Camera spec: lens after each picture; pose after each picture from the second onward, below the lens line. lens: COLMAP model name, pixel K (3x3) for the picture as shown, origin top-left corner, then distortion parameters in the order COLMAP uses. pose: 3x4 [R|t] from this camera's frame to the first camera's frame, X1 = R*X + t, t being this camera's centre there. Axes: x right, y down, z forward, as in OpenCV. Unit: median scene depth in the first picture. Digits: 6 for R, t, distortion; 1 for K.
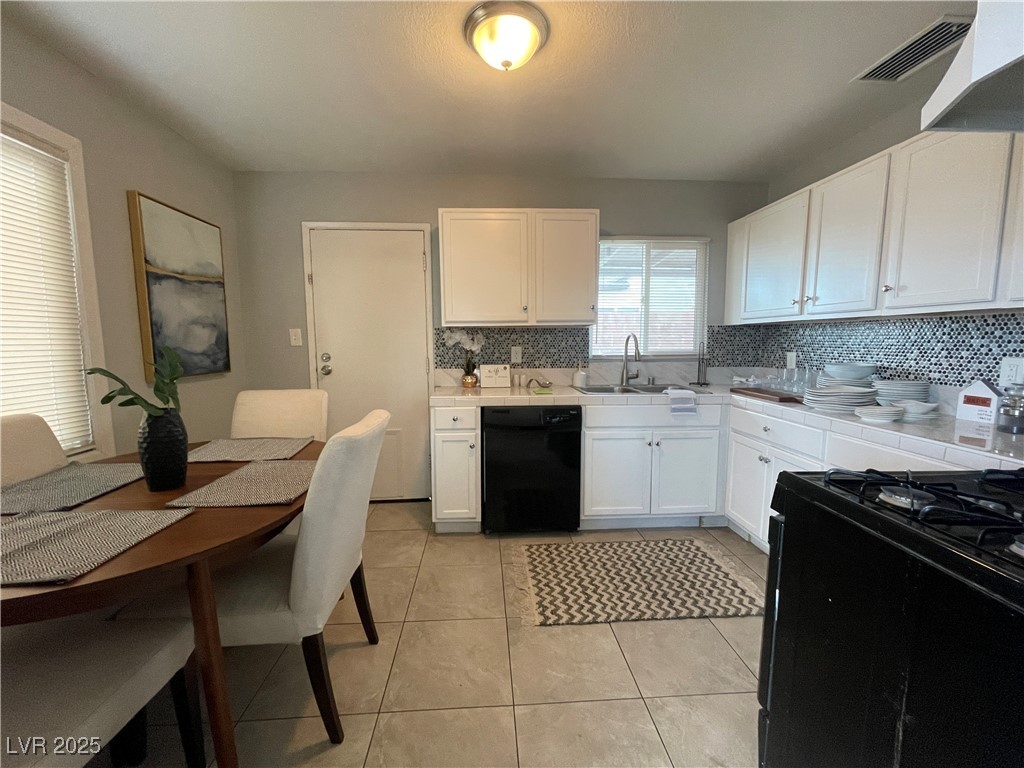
lens RADIAL K [[411.6, 0, 508.3], [0, 411.6, 384.6], [0, 0, 1]] dist [0.003470, 0.000297]
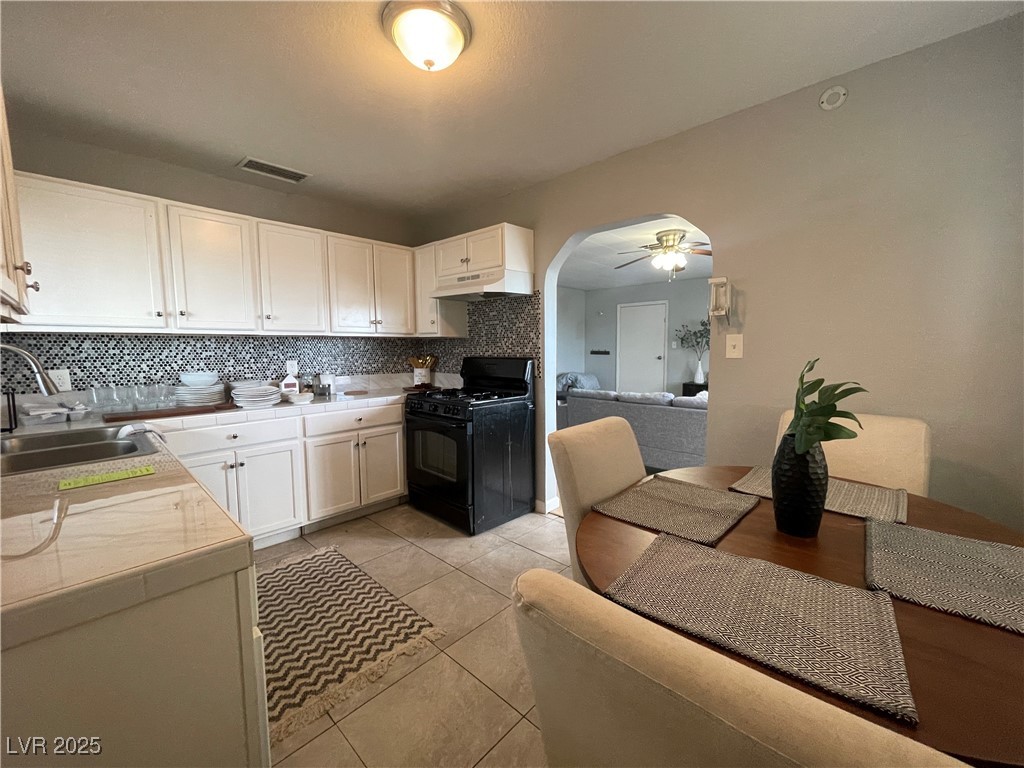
lens RADIAL K [[411.6, 0, 509.3], [0, 411.6, 380.6], [0, 0, 1]] dist [0.003470, 0.000297]
pose [[-0.679627, -0.055796, 0.731433, -0.673648], [0.087314, 0.983862, 0.156182, -0.148597], [-0.728343, 0.170010, -0.663787, 1.253477]]
